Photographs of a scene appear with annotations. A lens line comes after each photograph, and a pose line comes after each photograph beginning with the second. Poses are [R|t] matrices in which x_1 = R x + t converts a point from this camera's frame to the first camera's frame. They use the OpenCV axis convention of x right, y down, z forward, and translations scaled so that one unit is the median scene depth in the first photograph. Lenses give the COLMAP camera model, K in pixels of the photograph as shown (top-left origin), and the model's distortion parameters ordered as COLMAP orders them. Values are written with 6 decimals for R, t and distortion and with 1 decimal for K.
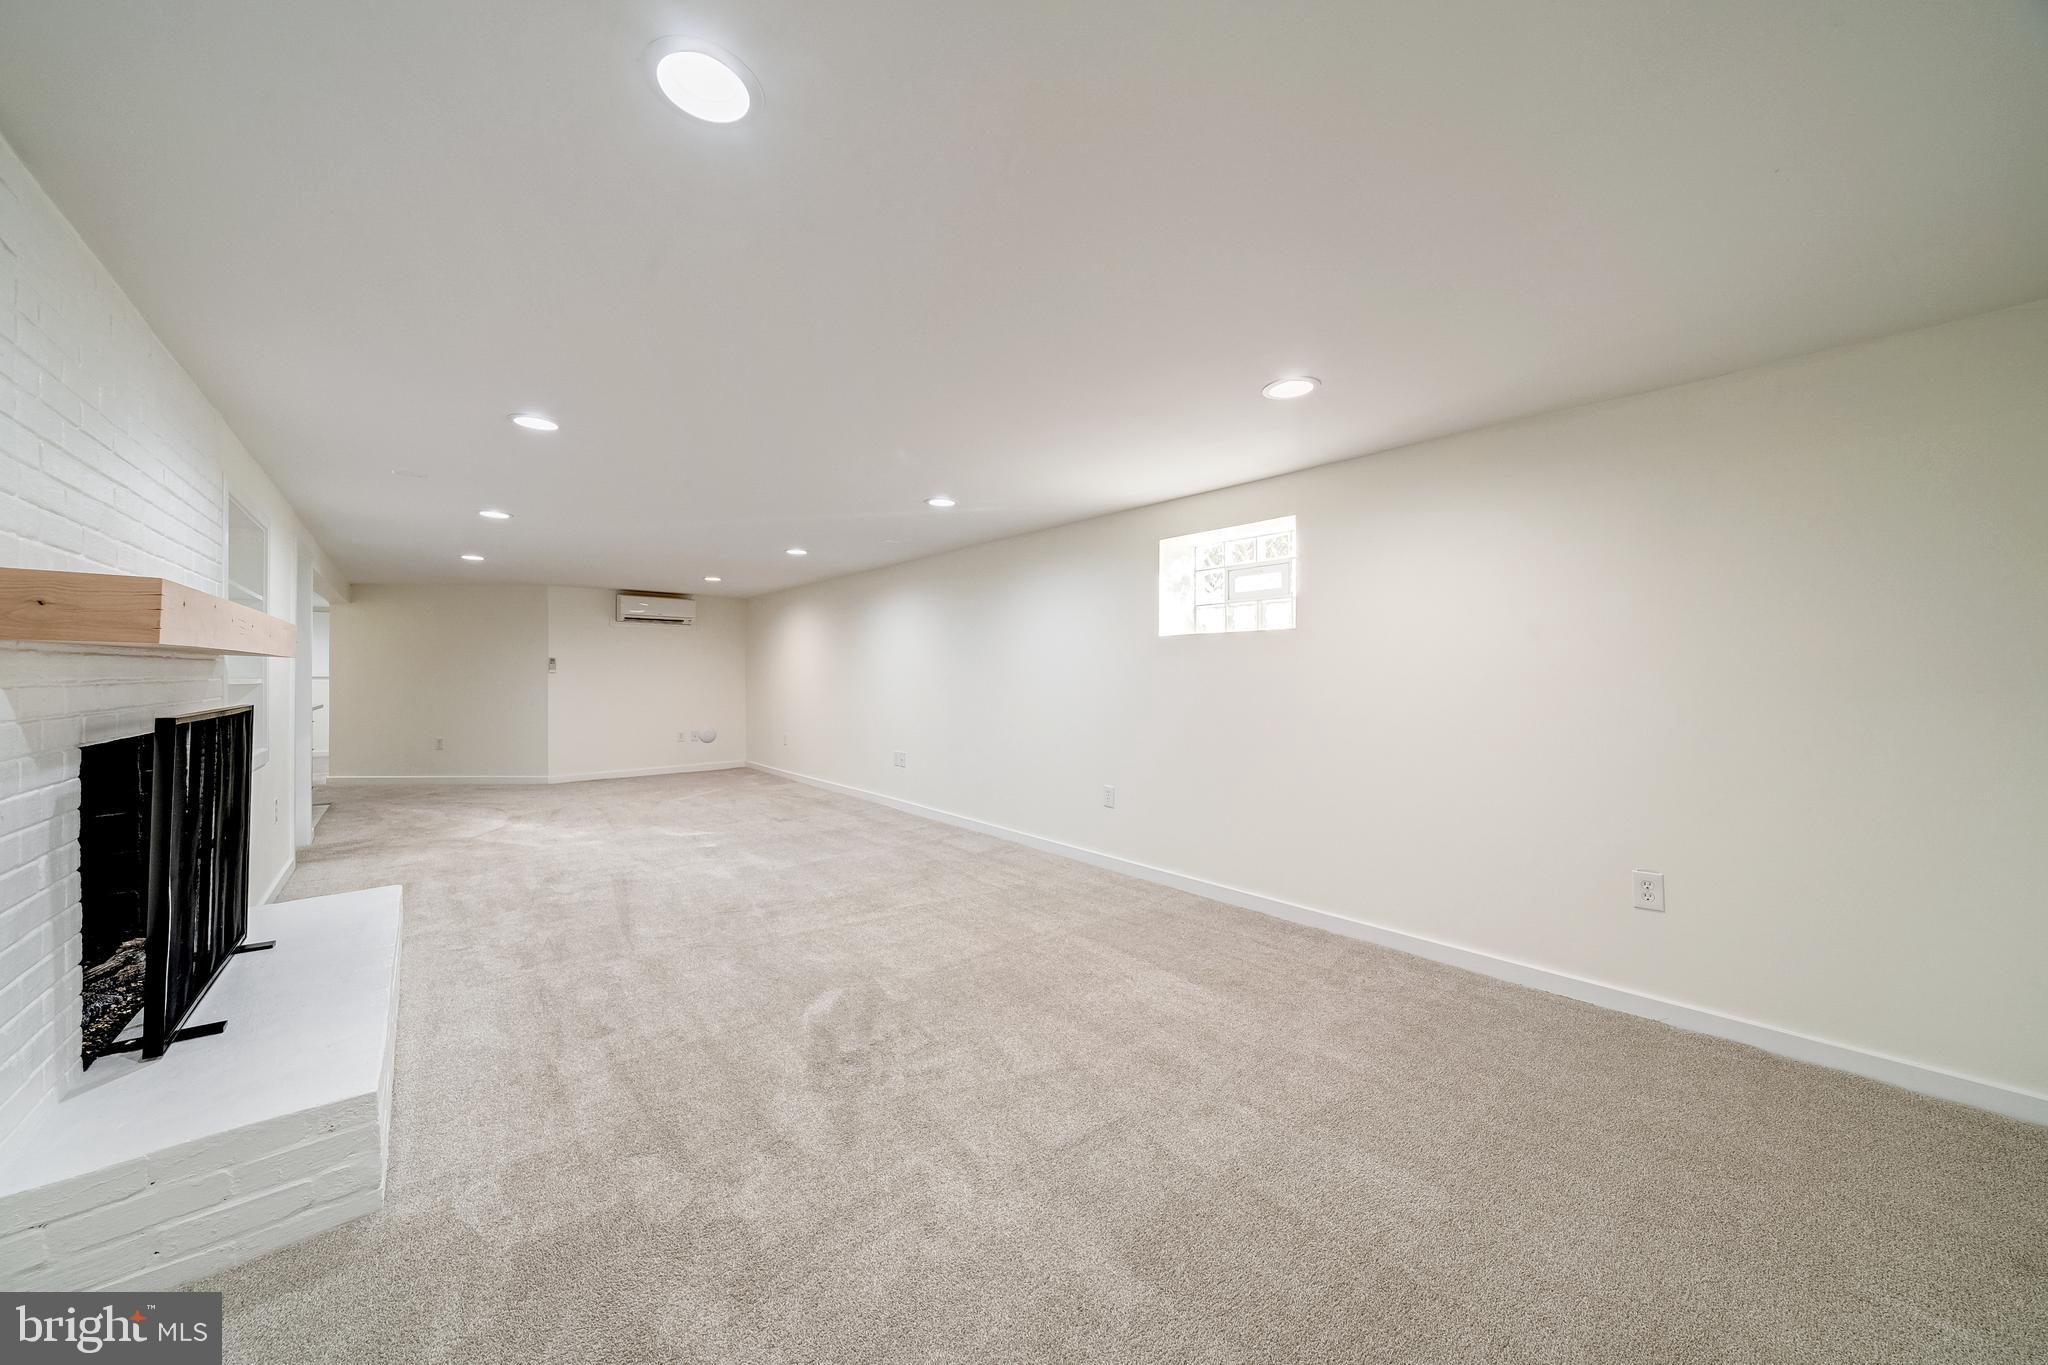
lens RADIAL K [[708.9, 0, 1021.0], [0, 708.9, 678.2], [0, 0, 1]] dist [-0.000604, 0.000030]
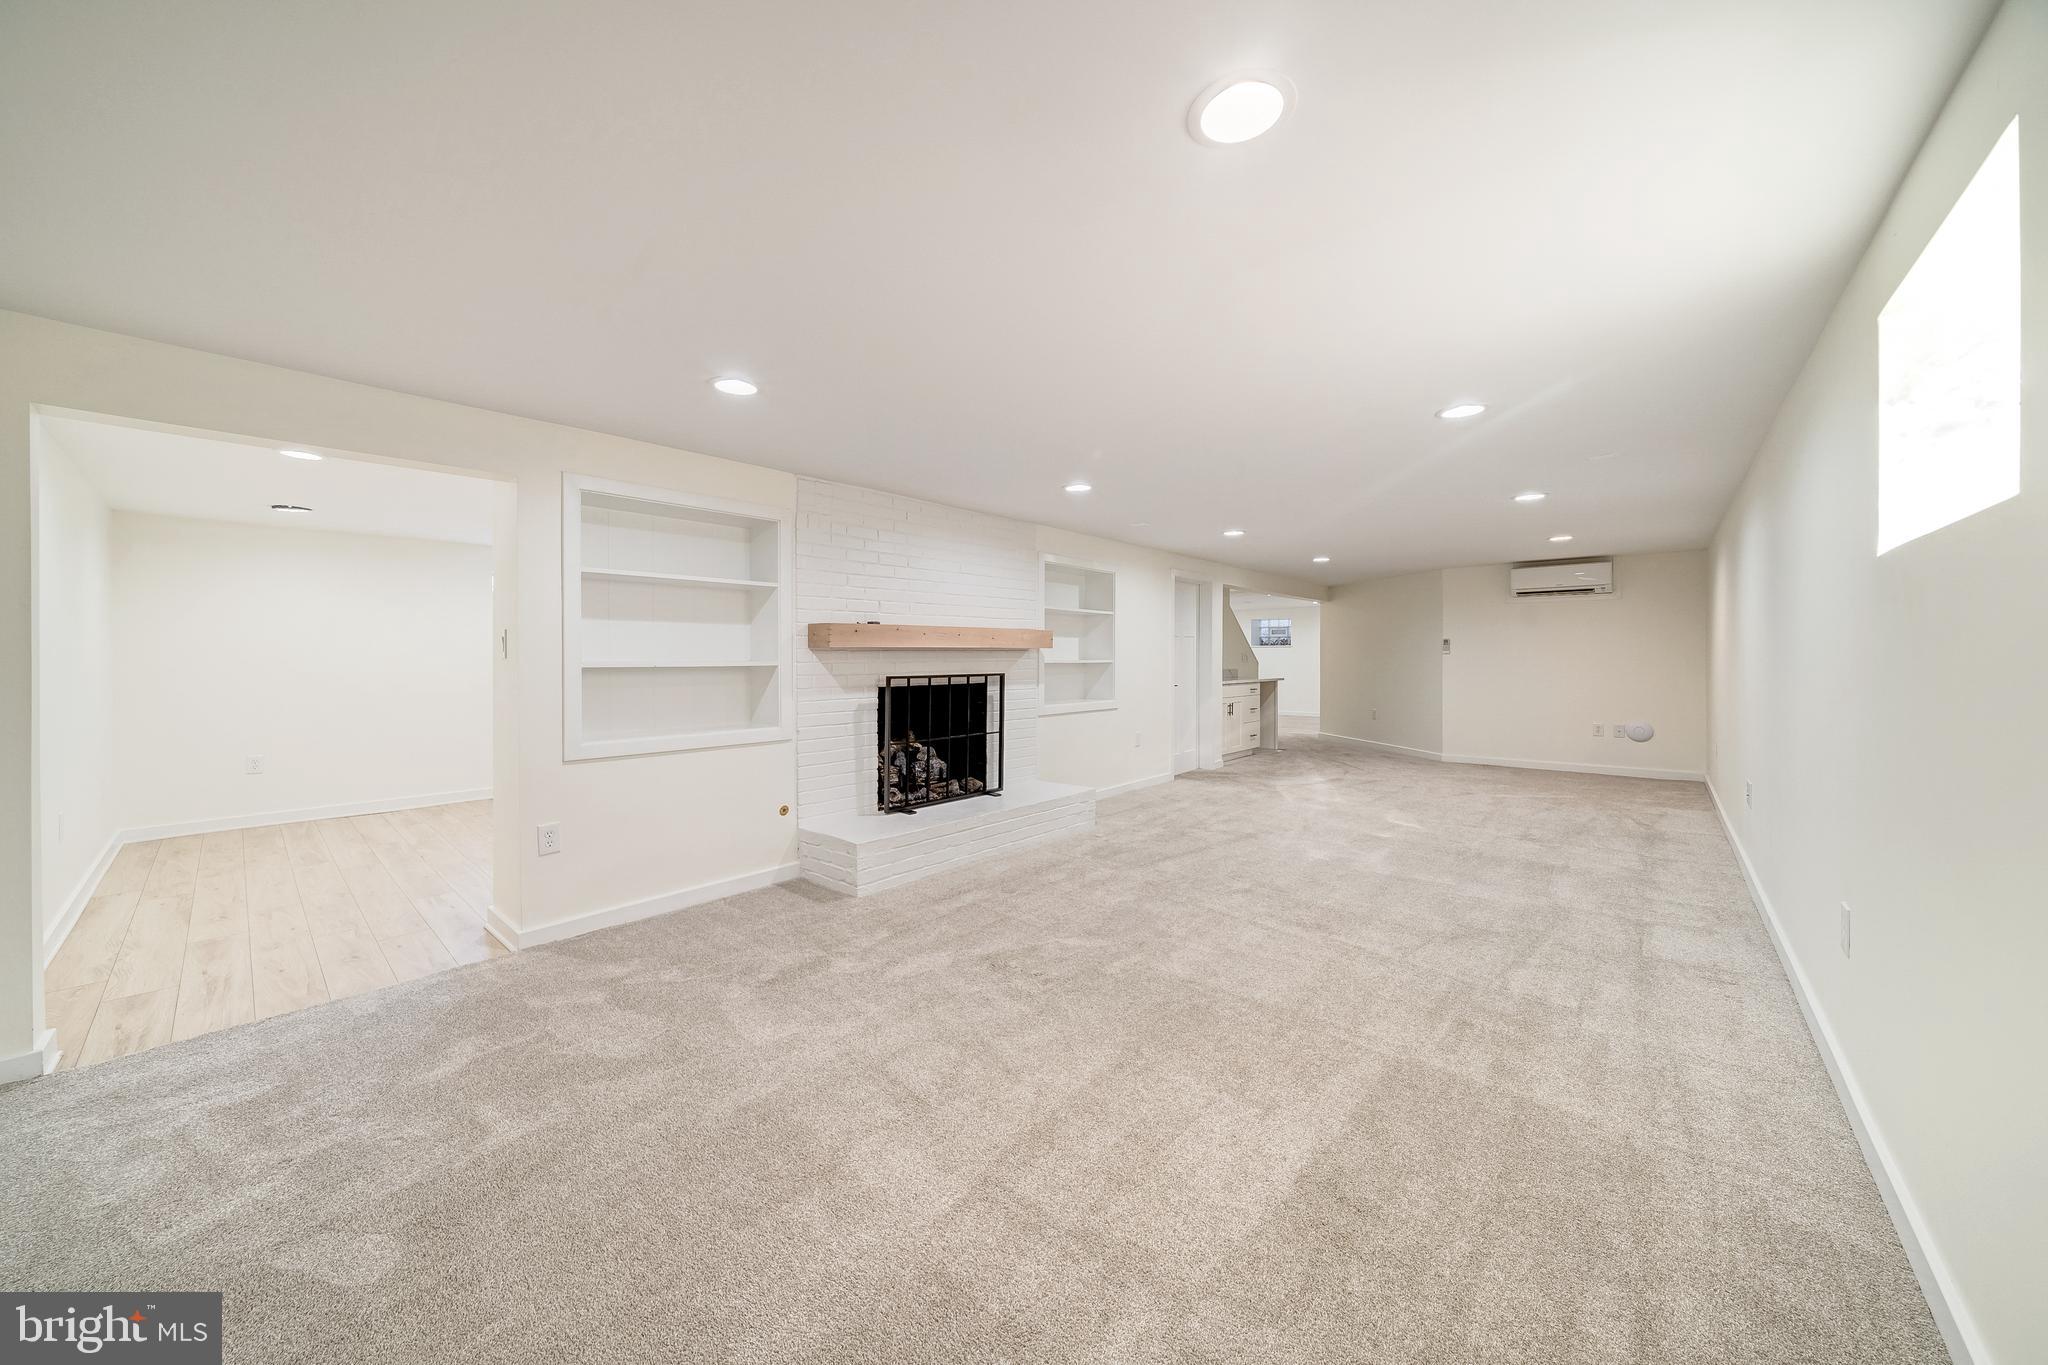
lens RADIAL K [[695.9, 0, 989.6], [0, 695.9, 657.9], [0, 0, 1]] dist [-0.003941, 0.000066]
pose [[0.119734, -0.001268, -0.992805, 0.630608], [0.000530, 0.999999, -0.001213, -0.001395], [0.992806, -0.000381, 0.119735, 0.547514]]
